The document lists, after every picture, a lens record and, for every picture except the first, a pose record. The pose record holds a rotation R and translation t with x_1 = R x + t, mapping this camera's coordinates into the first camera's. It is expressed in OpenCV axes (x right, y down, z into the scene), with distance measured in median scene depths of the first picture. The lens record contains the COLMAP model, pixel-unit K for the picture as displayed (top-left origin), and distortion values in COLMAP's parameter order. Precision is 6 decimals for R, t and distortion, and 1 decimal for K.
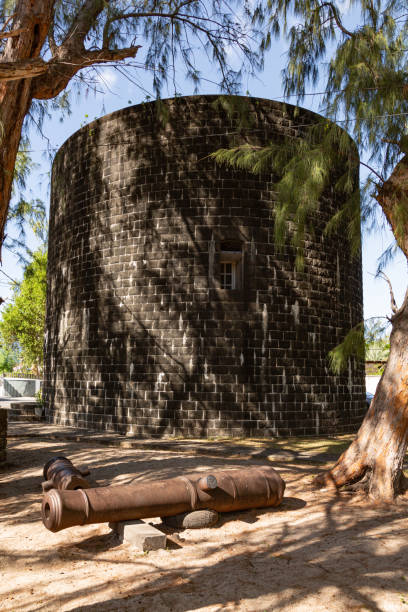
lens RADIAL K [[547.6, 0, 204.0], [0, 547.6, 306.0], [0, 0, 1]] dist [0.019815, 0.001178]
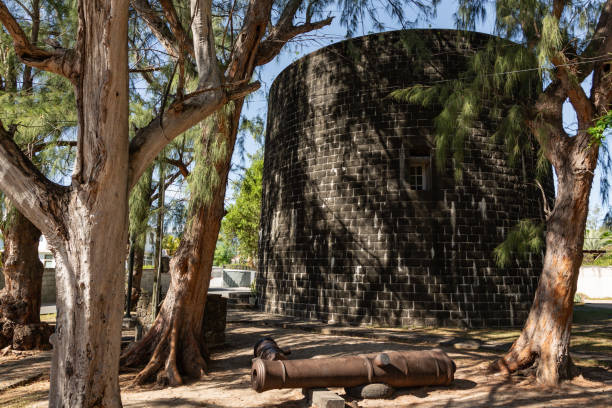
lens RADIAL K [[246.5, 0, 306.0], [0, 246.5, 204.0], [0, 0, 1]] dist [0.001950, 0.000323]
pose [[0.997425, -0.019948, -0.068883, -0.151506], [0.008054, 0.985617, -0.168802, 0.082140], [0.071259, 0.167813, 0.983240, 0.473288]]
